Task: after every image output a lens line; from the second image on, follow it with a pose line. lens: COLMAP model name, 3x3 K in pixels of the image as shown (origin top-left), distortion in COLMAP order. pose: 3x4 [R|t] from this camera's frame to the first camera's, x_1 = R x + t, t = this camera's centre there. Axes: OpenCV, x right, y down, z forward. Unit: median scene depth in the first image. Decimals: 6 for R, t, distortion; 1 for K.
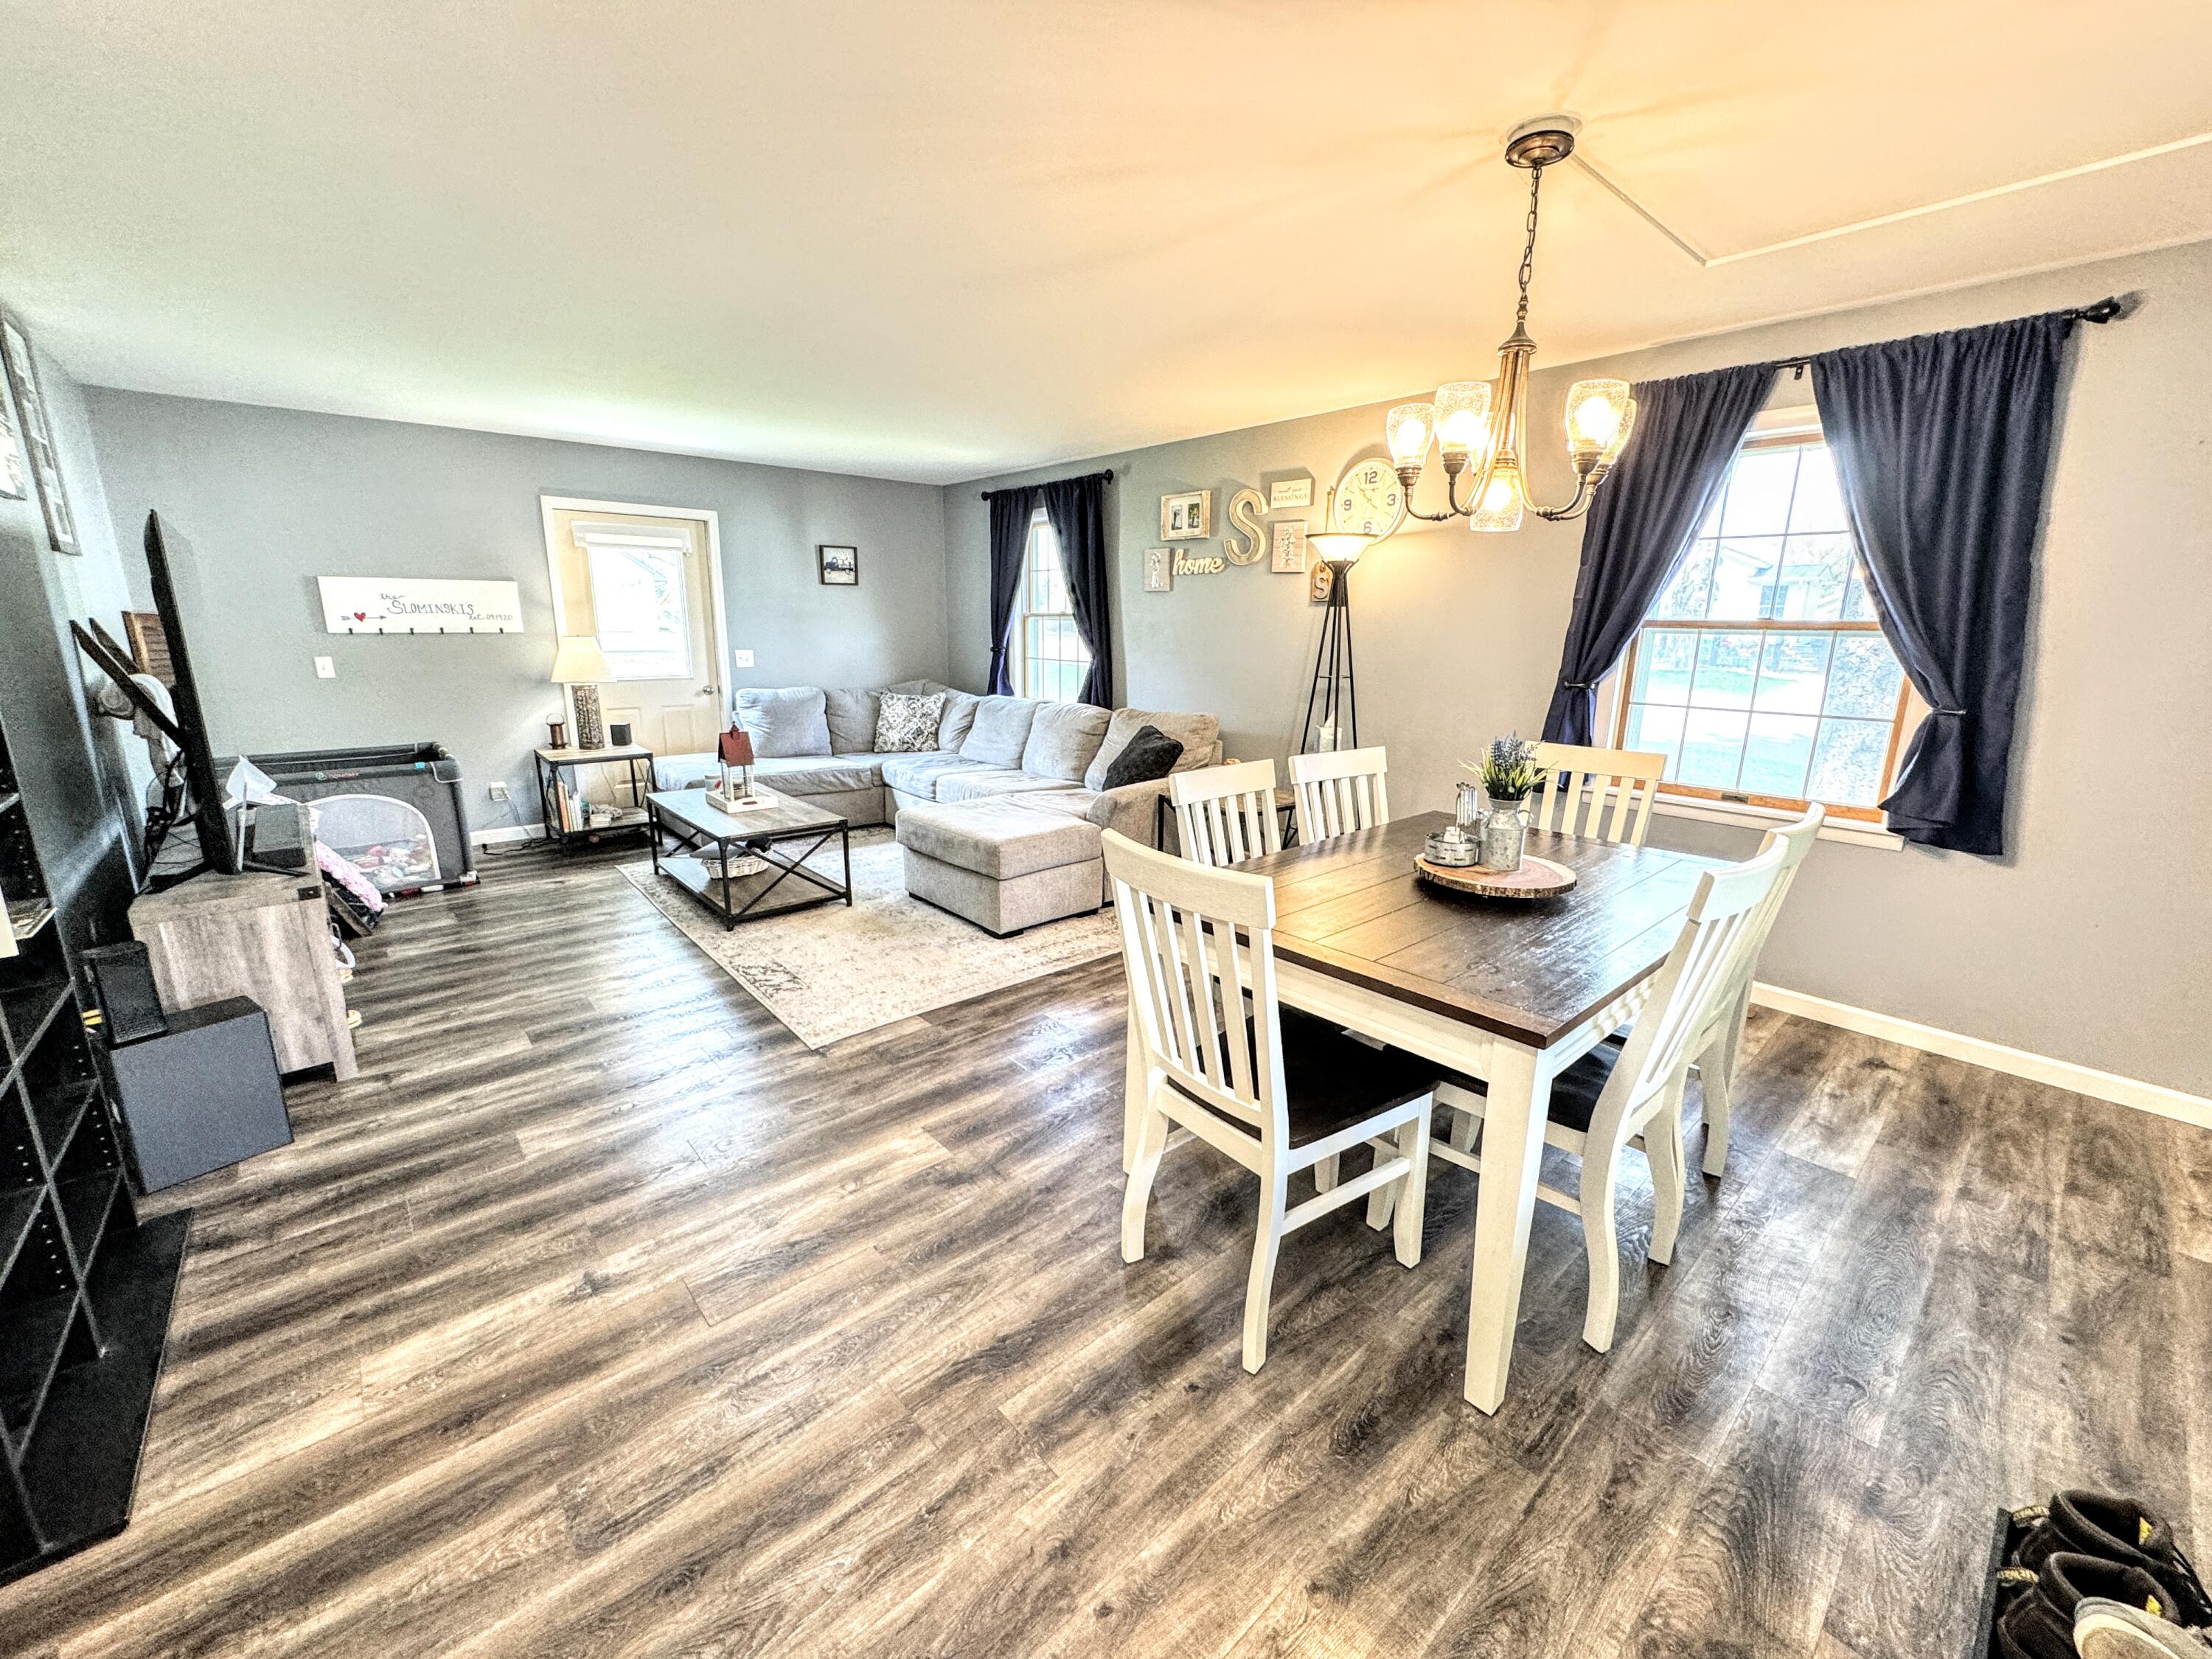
lens RADIAL K [[880.8, 0, 1107.9], [0, 880.8, 831.5], [0, 0, 1]] dist [-0.001167, 0.000180]
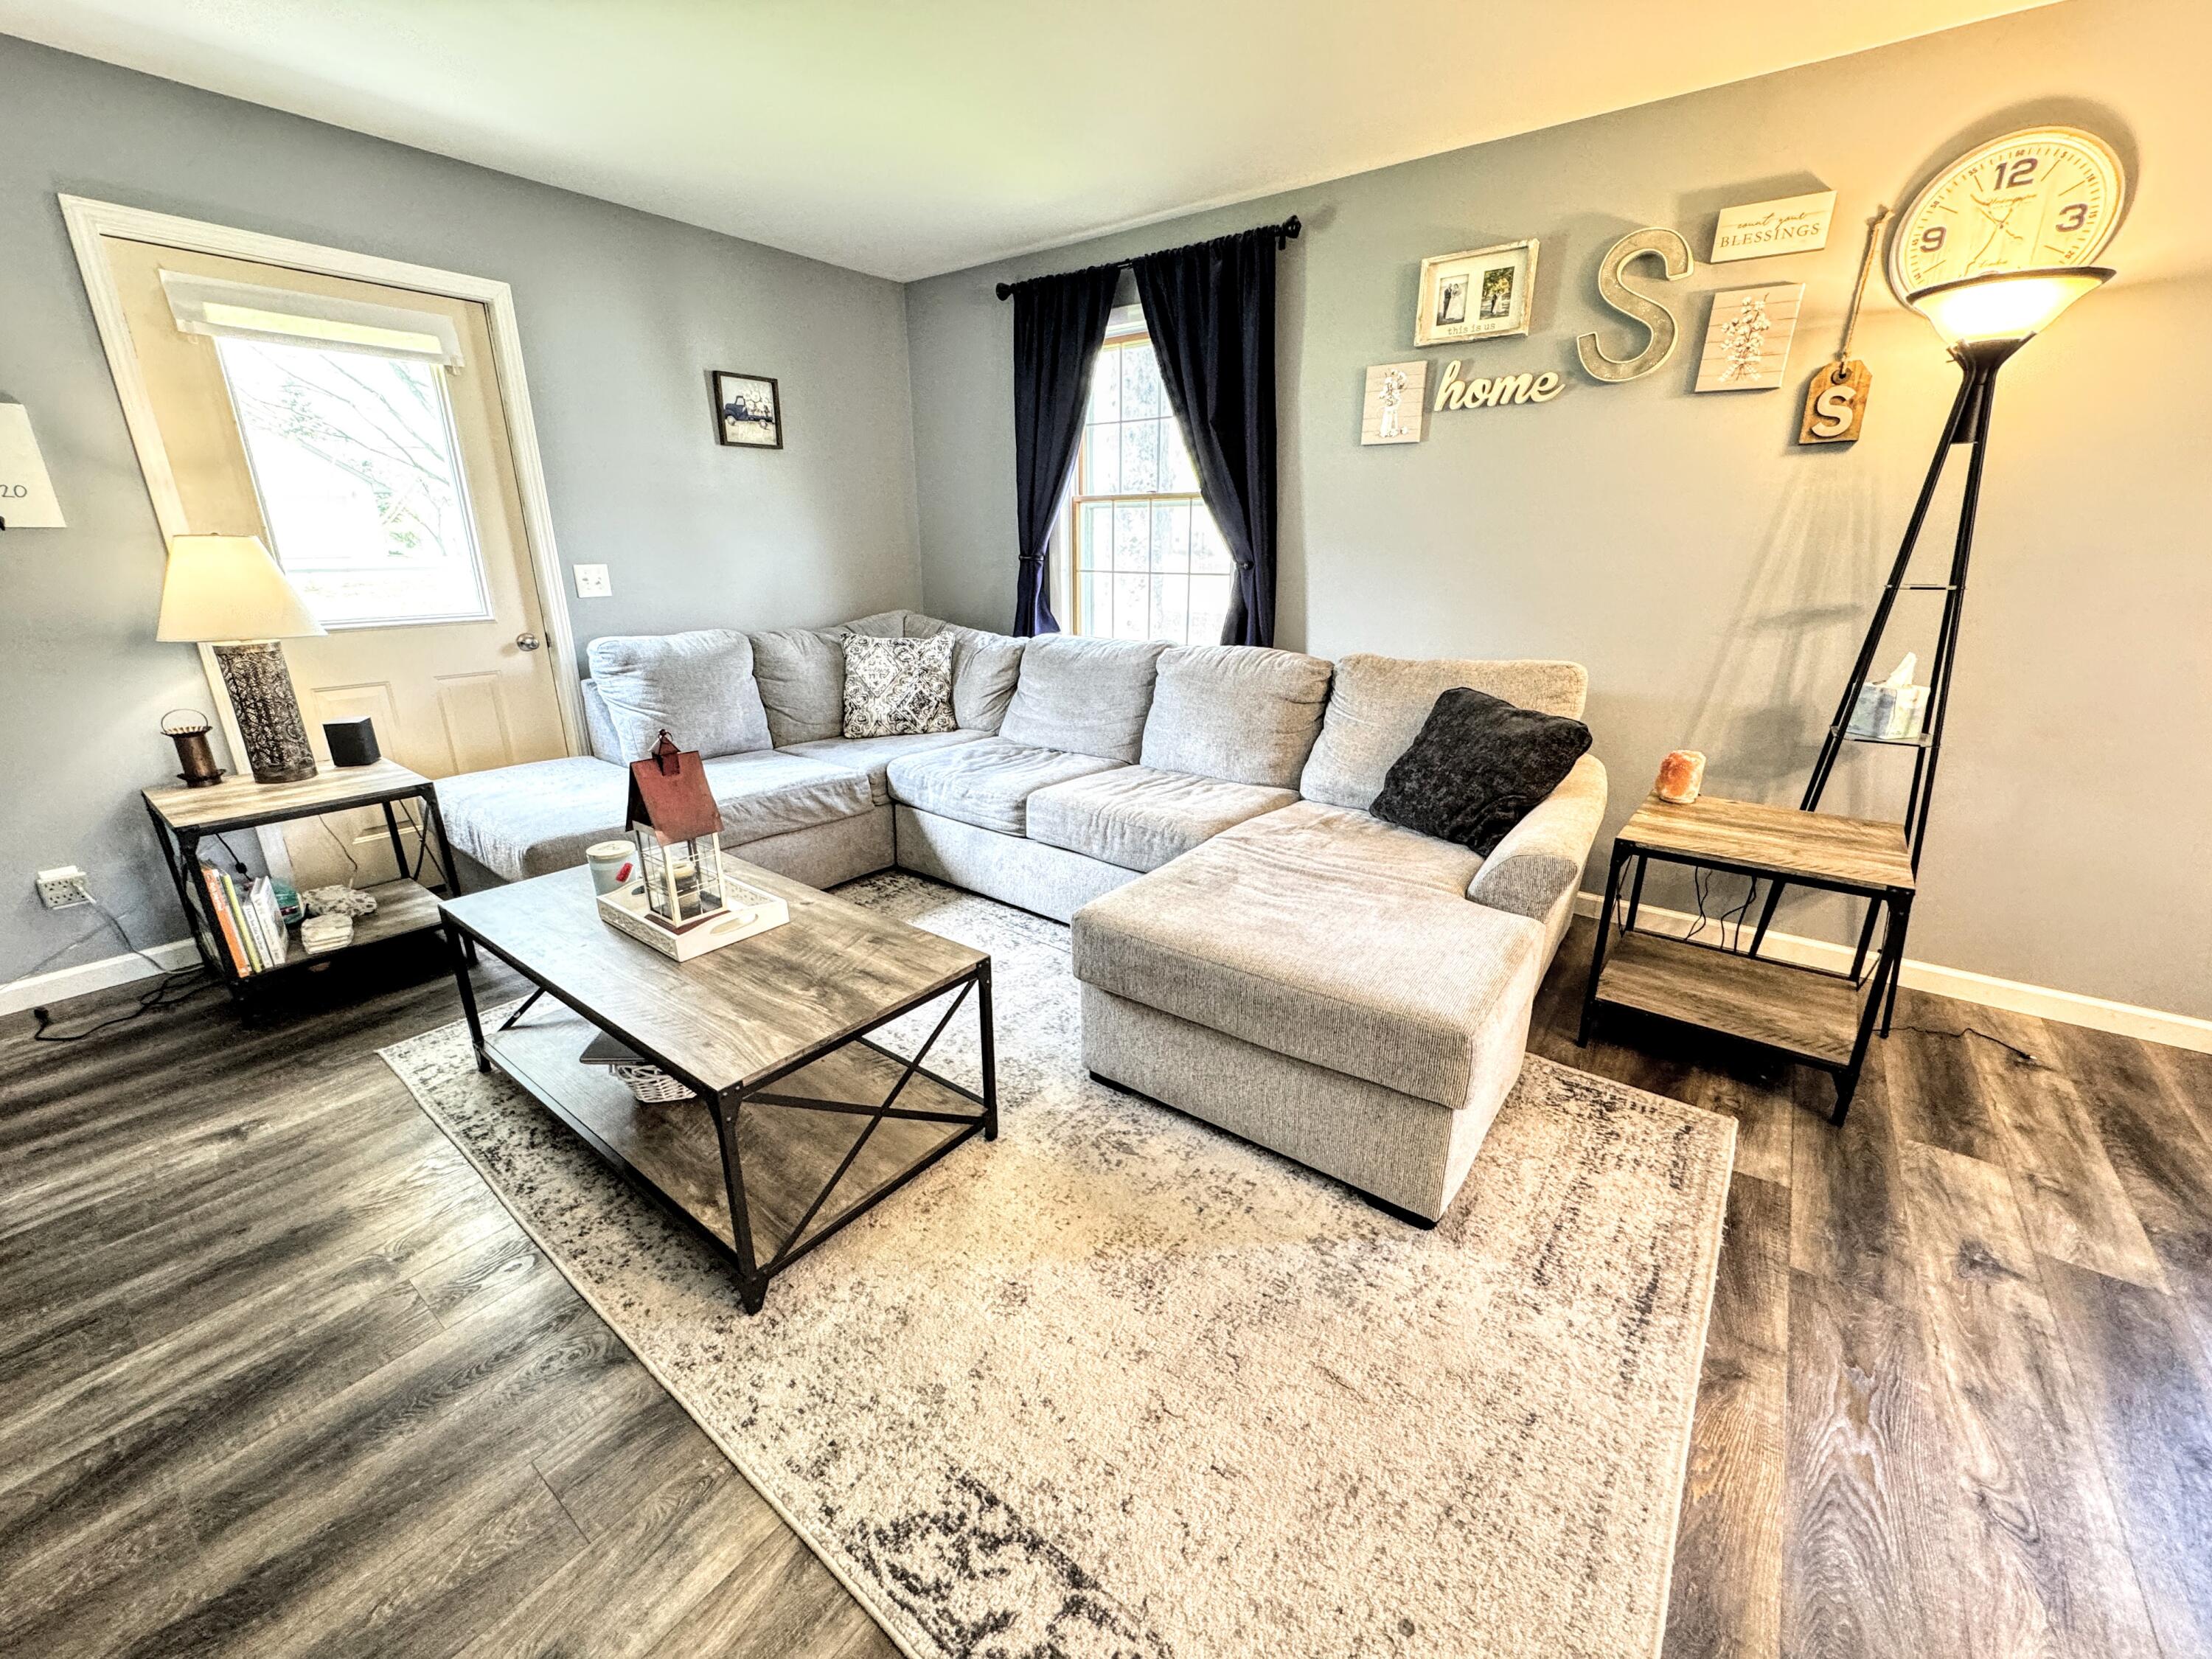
lens RADIAL K [[880.8, 0, 1105.7], [0, 880.8, 828.1], [0, 0, 1]] dist [-0.001167, 0.000180]
pose [[0.979482, -0.074032, 0.187439, -0.263069], [0.058067, 0.994312, 0.089279, -0.091122], [-0.192983, -0.076564, 0.978210, 0.482875]]
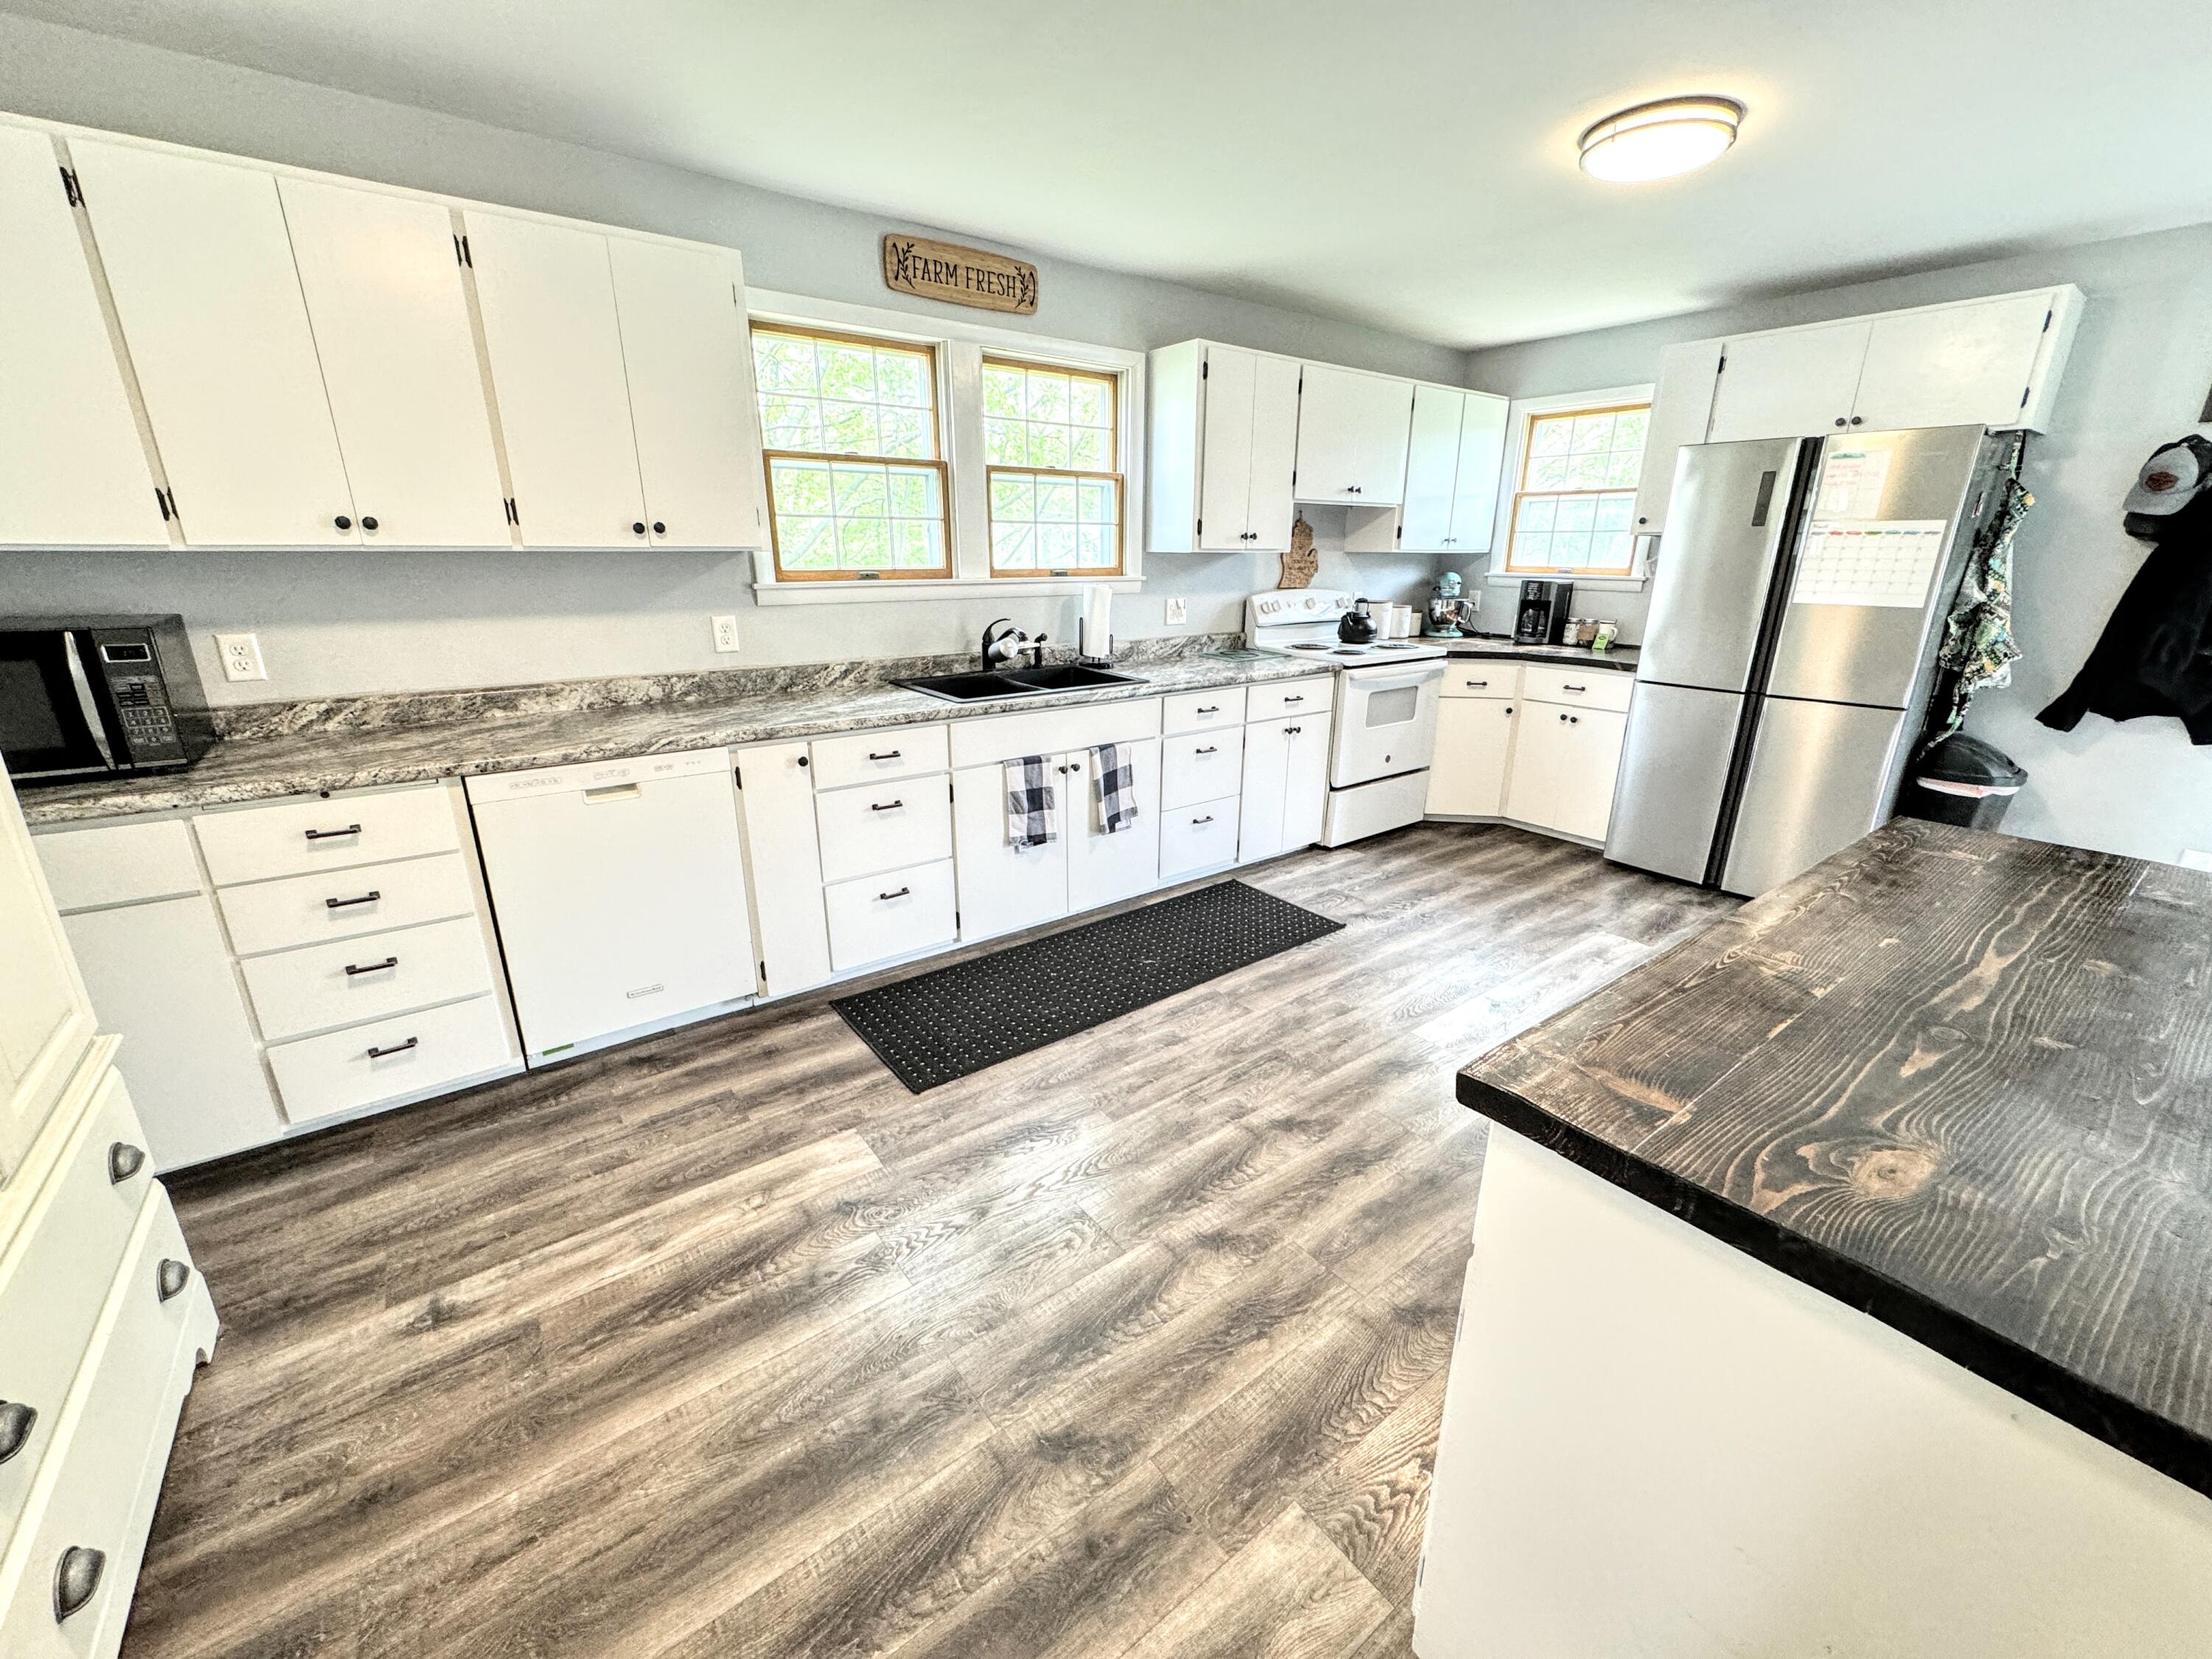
lens RADIAL K [[880.8, 0, 1113.2], [0, 880.8, 832.1], [0, 0, 1]] dist [-0.001167, 0.000180]
pose [[-0.997228, -0.034434, 0.065957, -0.175005], [0.004759, 0.855131, 0.518391, -0.213252], [-0.074252, 0.517268, -0.852596, 0.883497]]
